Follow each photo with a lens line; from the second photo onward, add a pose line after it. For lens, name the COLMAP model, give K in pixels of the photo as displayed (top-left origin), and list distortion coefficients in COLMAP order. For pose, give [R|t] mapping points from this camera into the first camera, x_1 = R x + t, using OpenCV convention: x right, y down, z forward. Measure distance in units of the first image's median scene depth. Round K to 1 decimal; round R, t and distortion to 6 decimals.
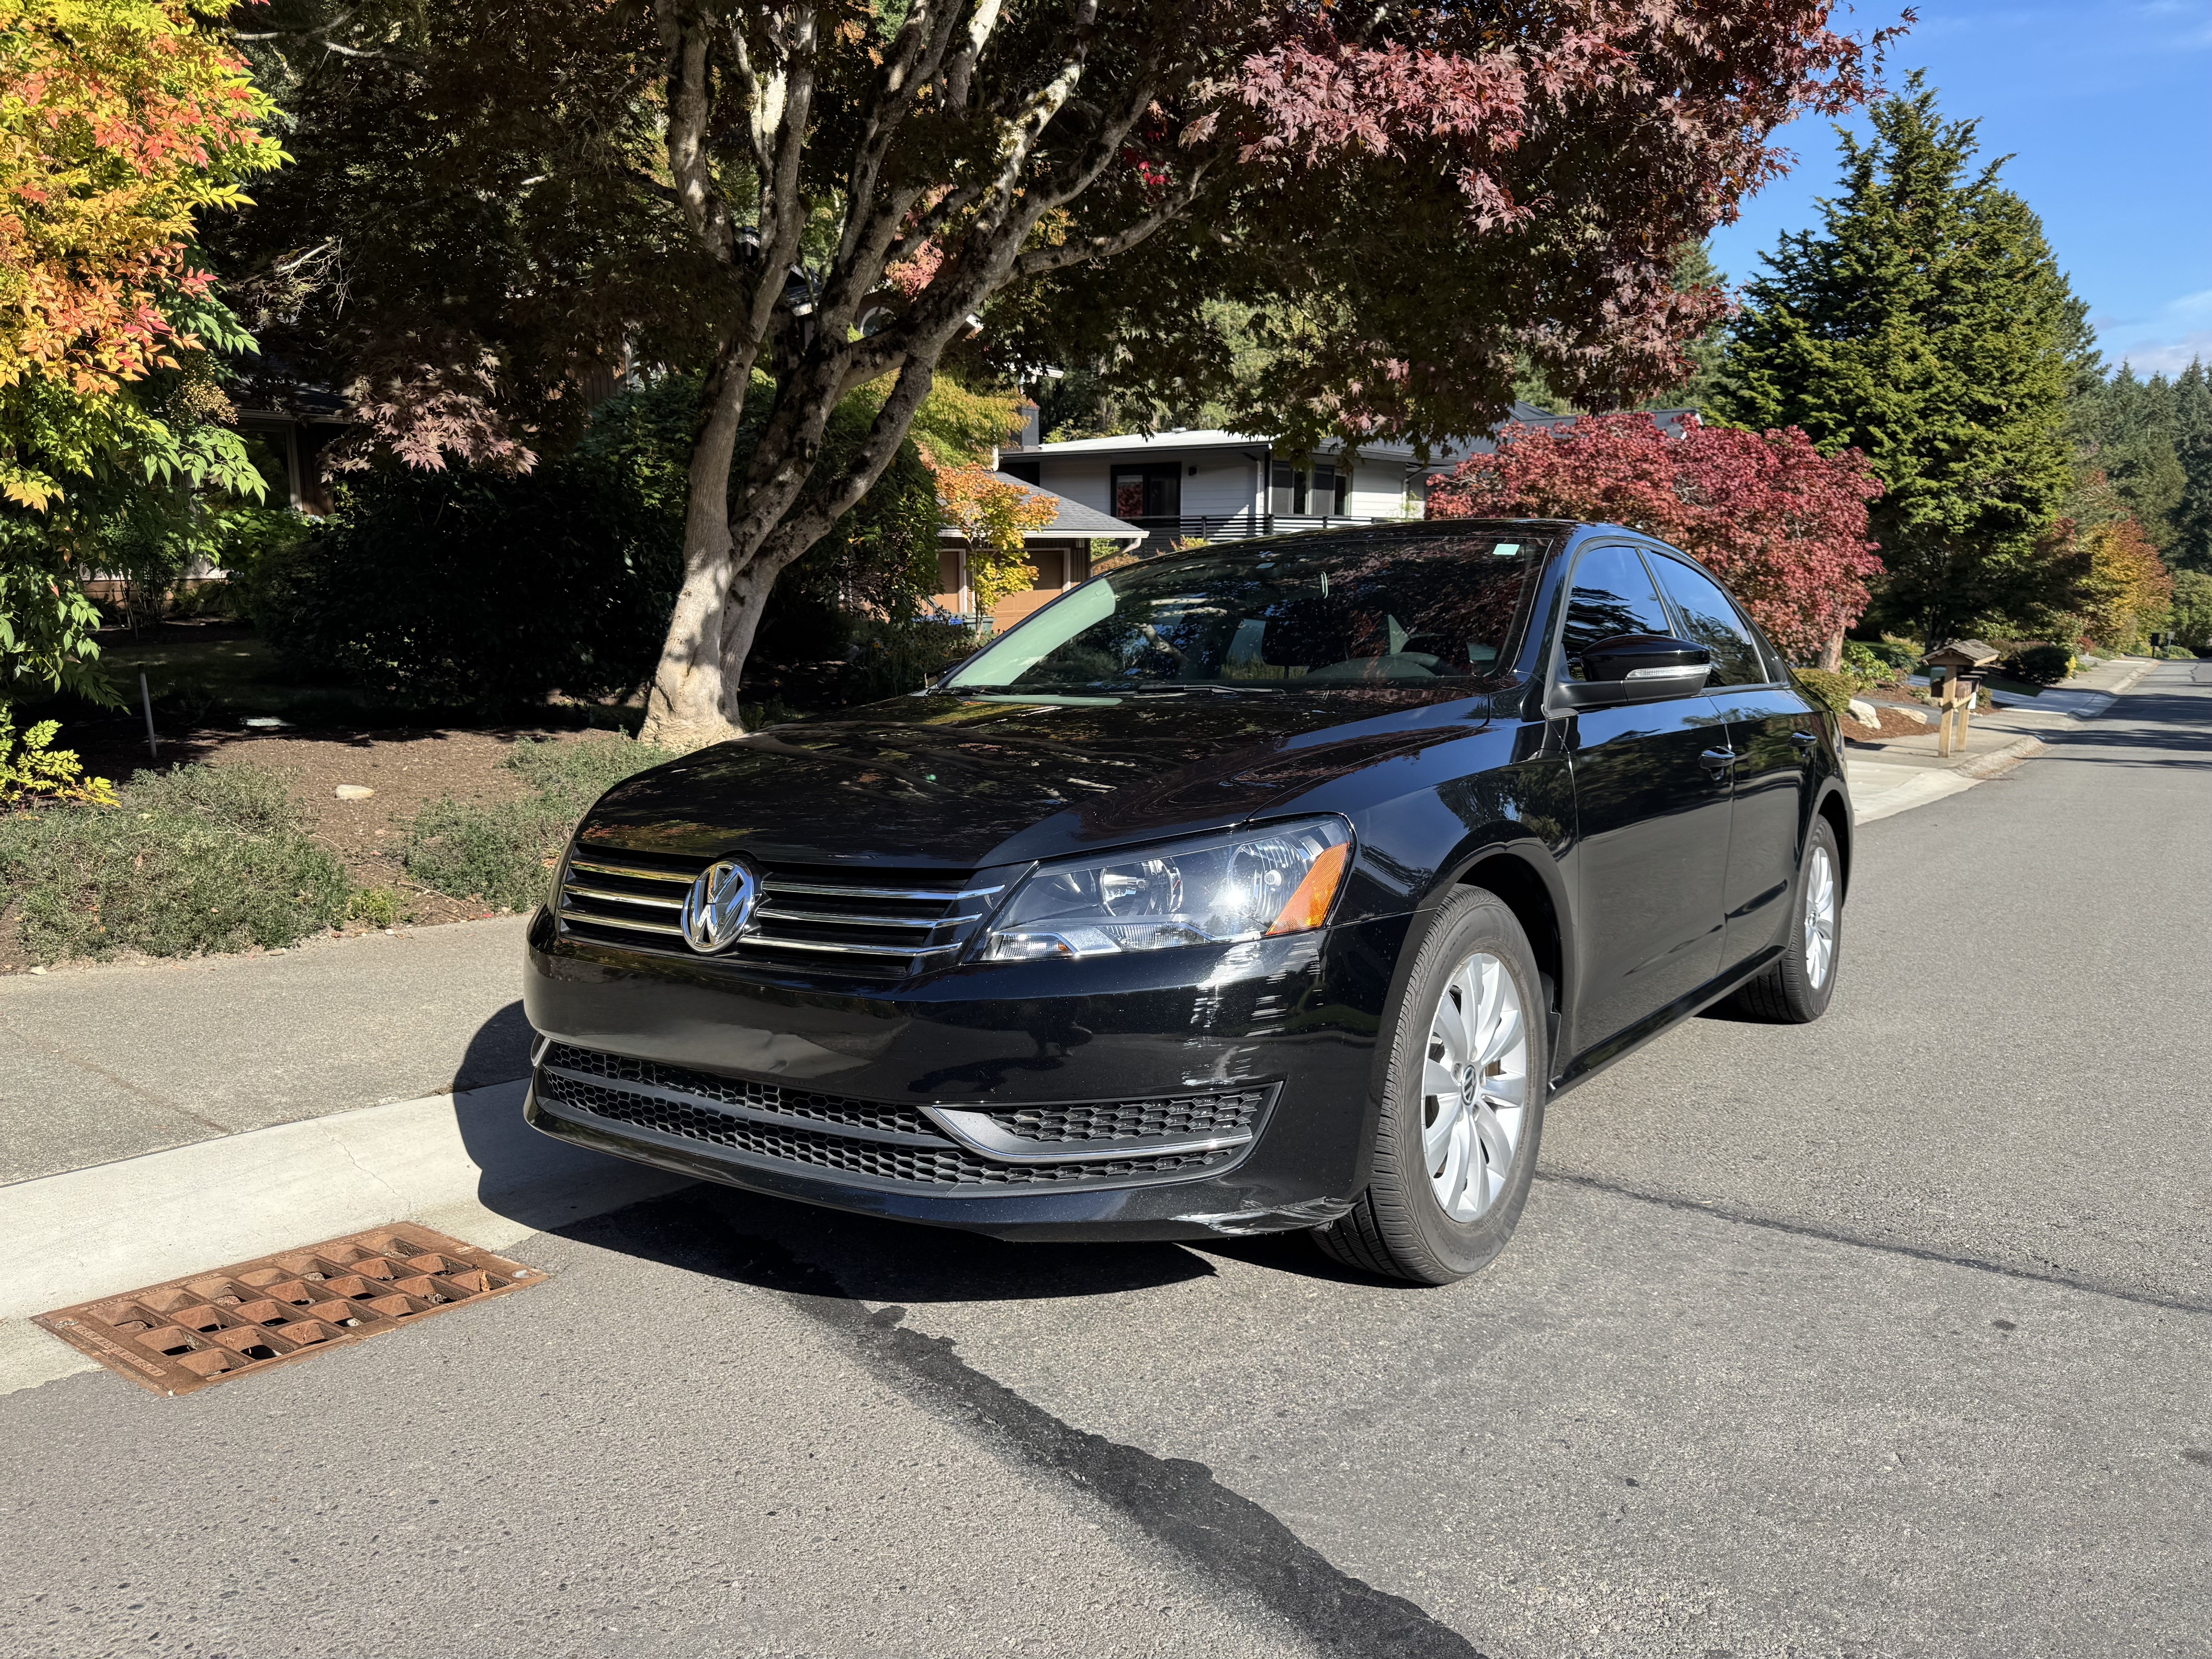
lens RADIAL K [[1525.0, 0, 1106.8], [0, 1525.0, 840.5], [0, 0, 1]] dist [0.043702, -0.032636]
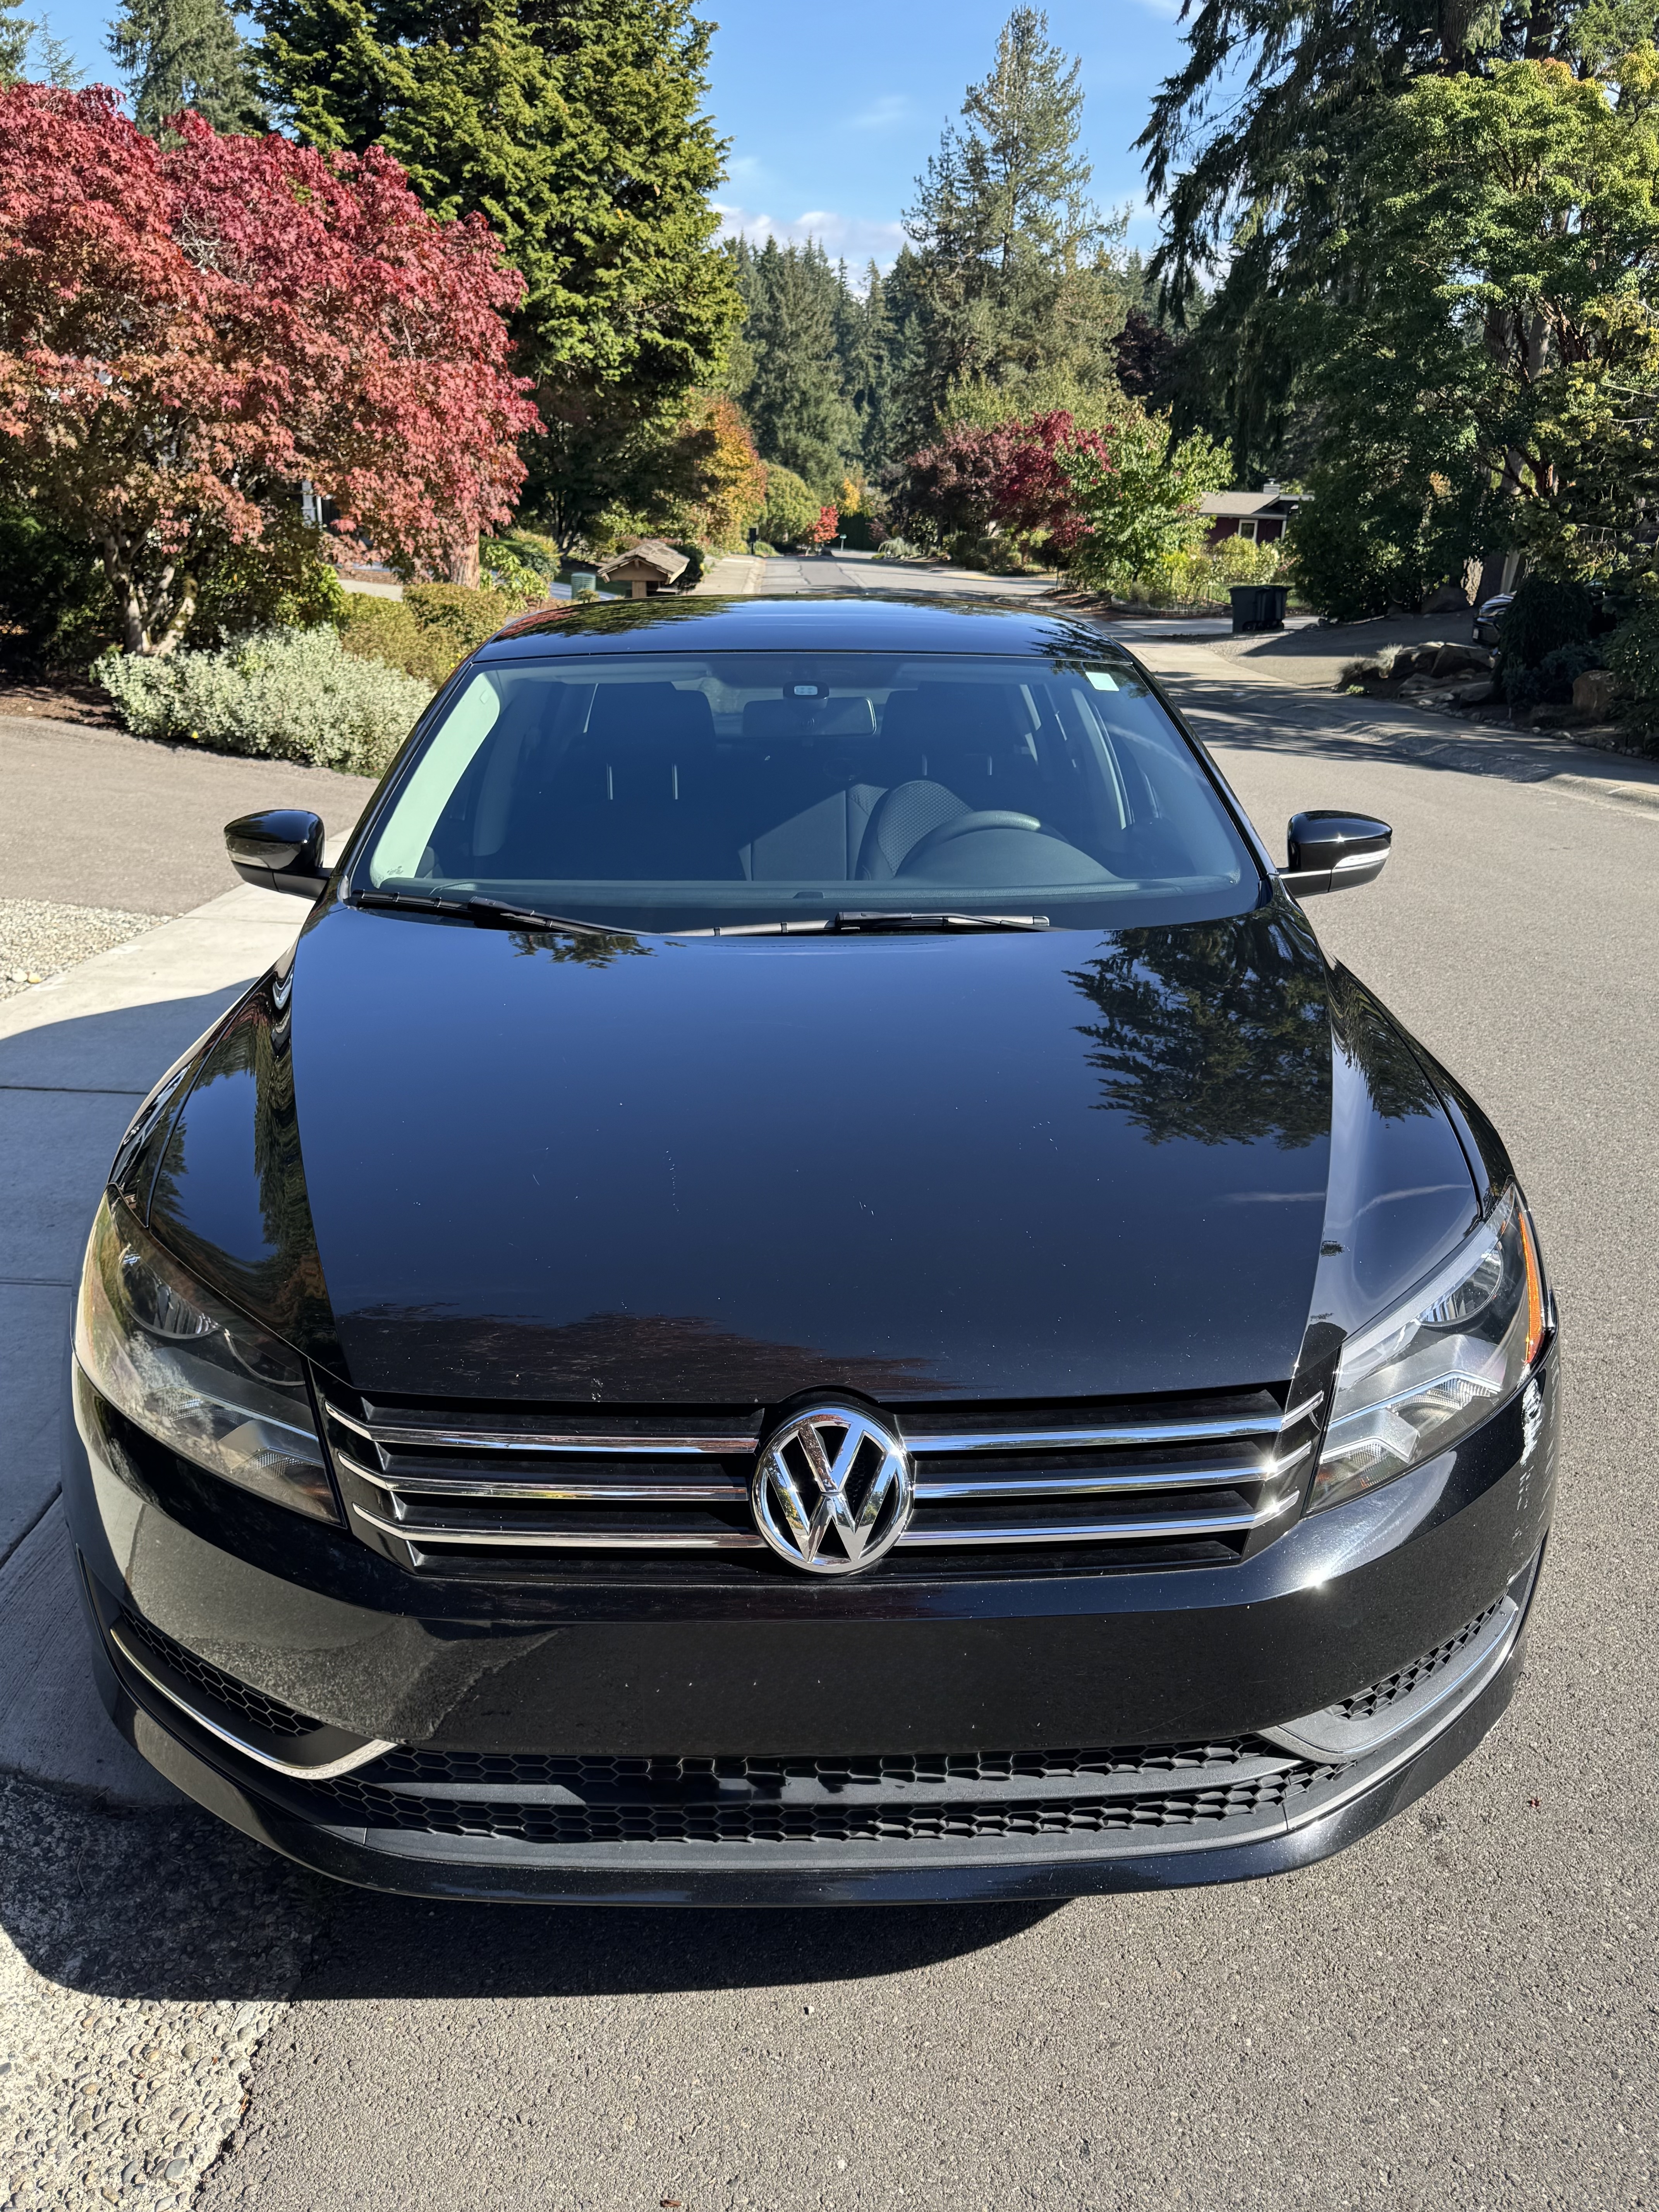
lens RADIAL K [[1807.2, 0, 829.5], [0, 1807.2, 1106.0], [0, 0, 1]] dist [-0.017308, 0.003687]
pose [[0.799831, -0.178977, 0.572920, 0.113018], [0.074096, 0.976649, 0.201657, -0.039094], [-0.595634, -0.118841, 0.794416, 0.273746]]
